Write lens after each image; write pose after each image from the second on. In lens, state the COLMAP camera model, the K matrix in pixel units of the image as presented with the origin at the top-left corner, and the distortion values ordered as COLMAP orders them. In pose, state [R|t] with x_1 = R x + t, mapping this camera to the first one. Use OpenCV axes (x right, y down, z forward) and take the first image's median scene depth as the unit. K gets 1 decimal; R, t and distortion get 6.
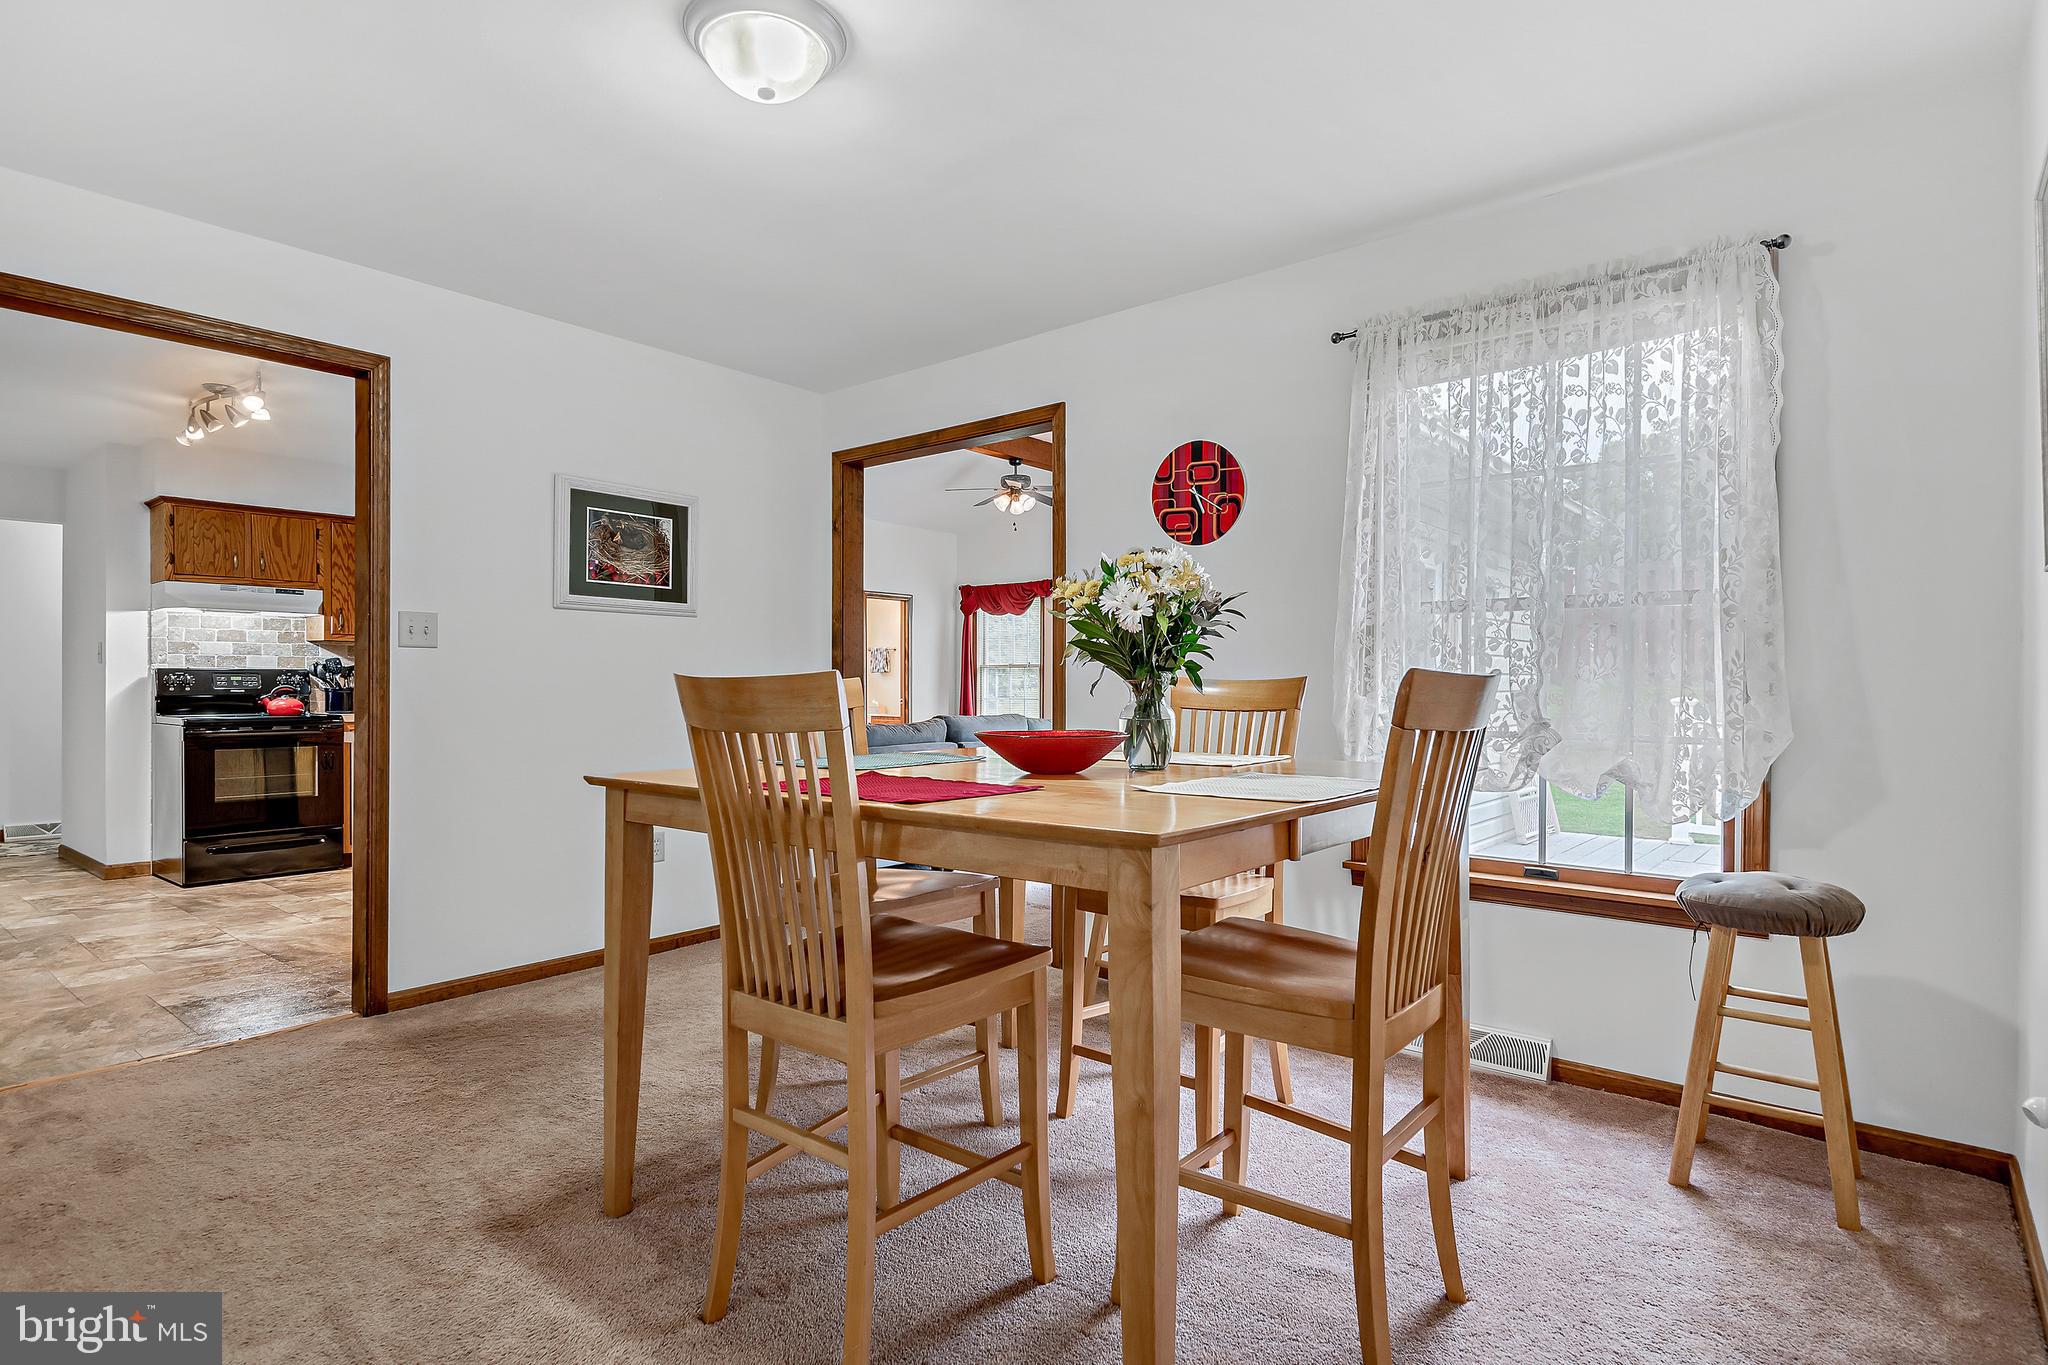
lens RADIAL K [[1051.5, 0, 1006.5], [0, 1051.5, 686.2], [0, 0, 1]] dist [0.003548, -0.002315]
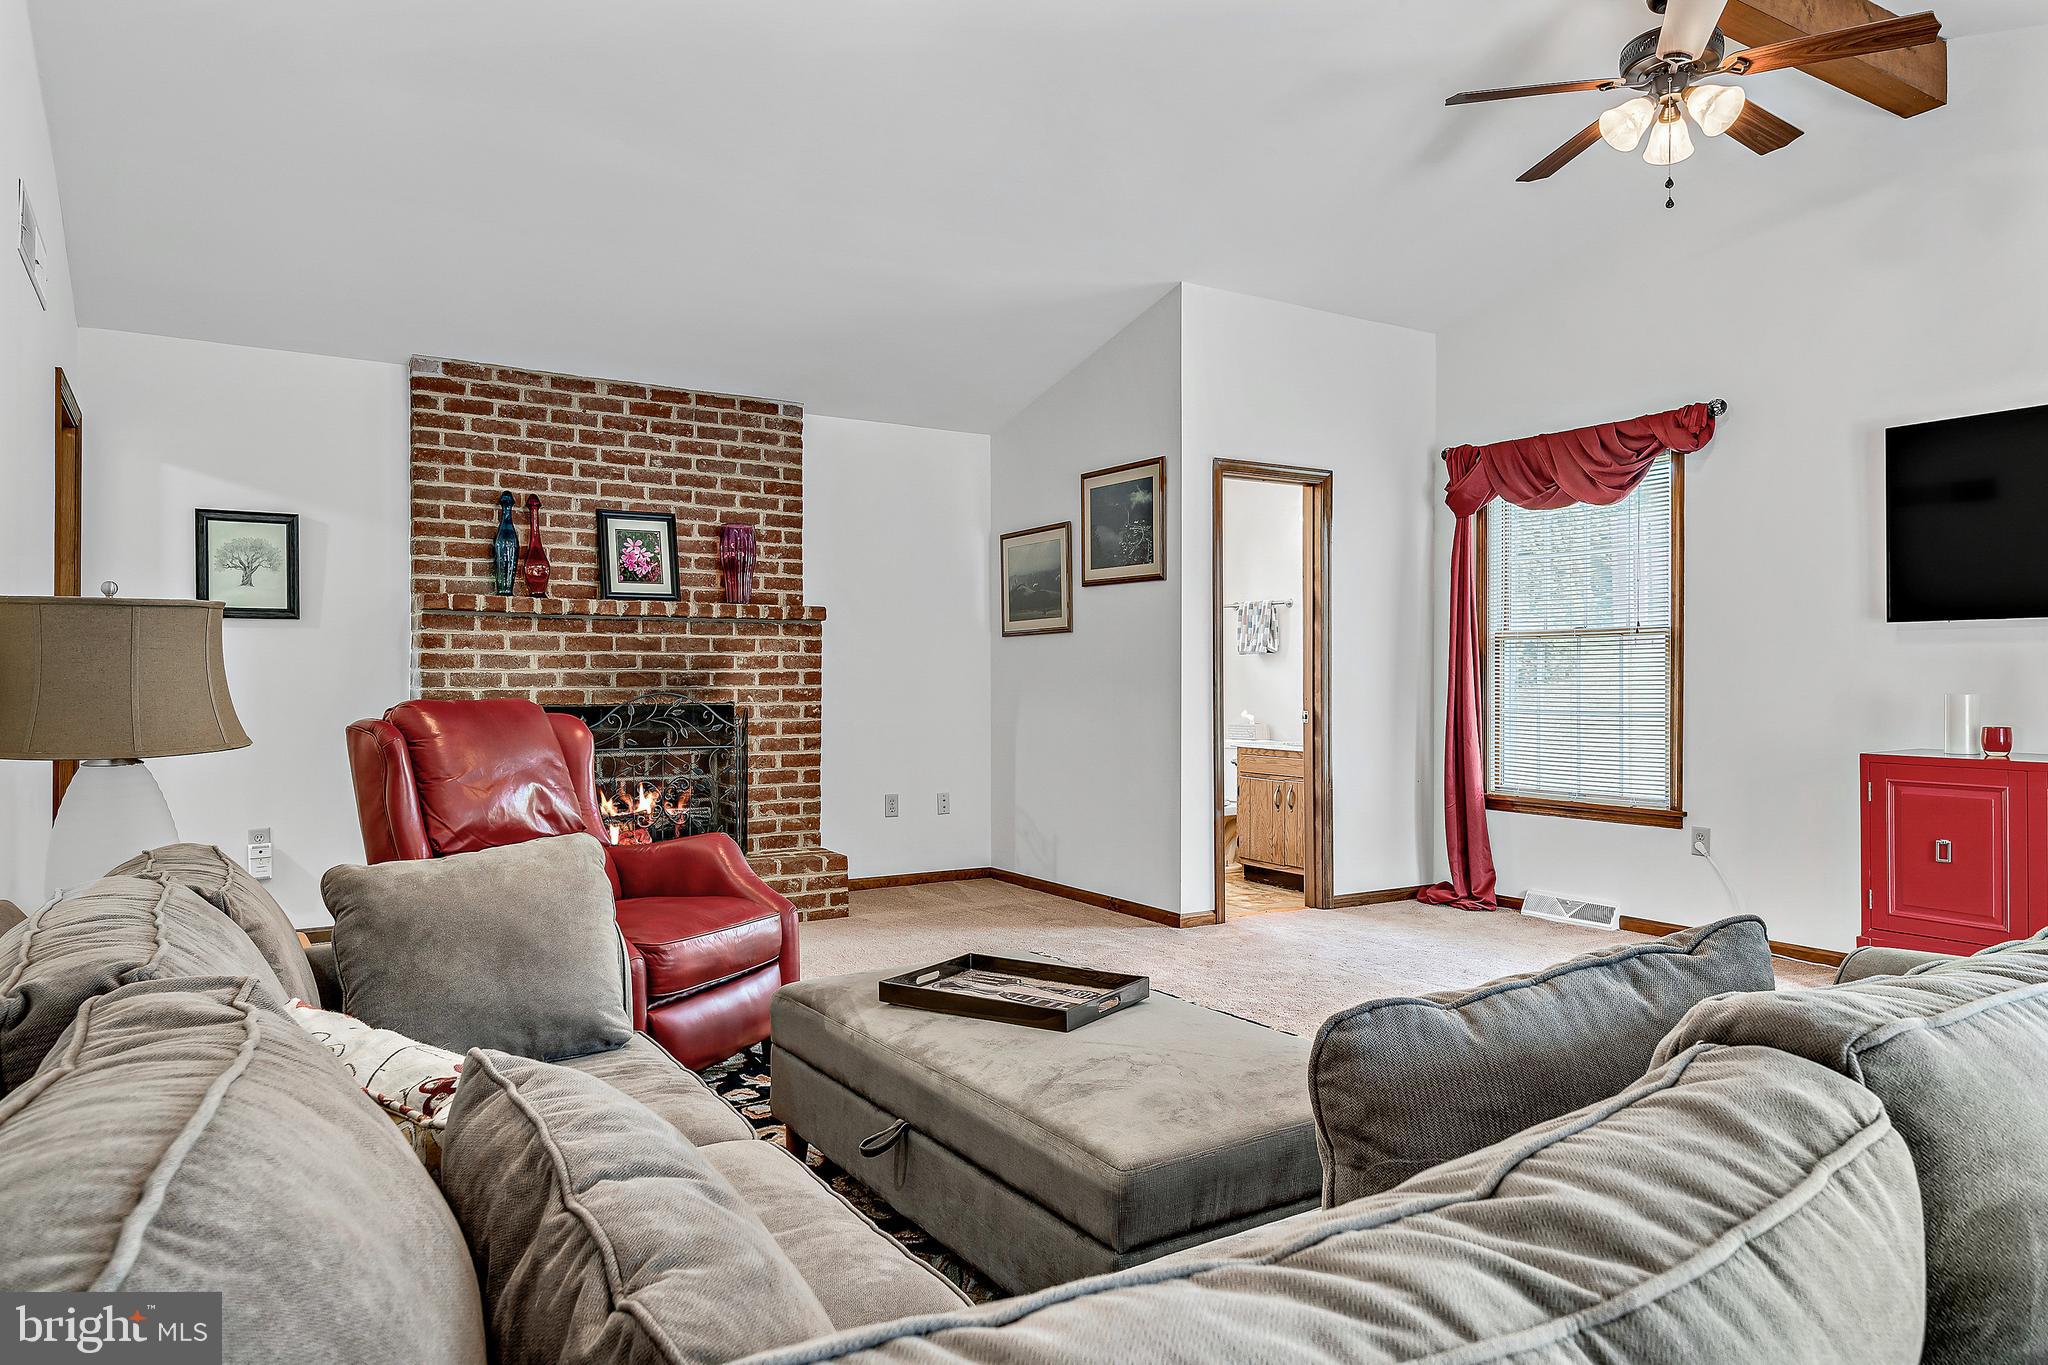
lens RADIAL K [[1305.6, 0, 1022.3], [0, 1305.6, 685.6], [0, 0, 1]] dist [0.029784, 0.000109]
pose [[0.953092, 0.005084, -0.302638, -0.047288], [-0.003389, 0.999975, 0.006125, -0.001433], [0.302662, -0.004812, 0.953086, 0.444023]]
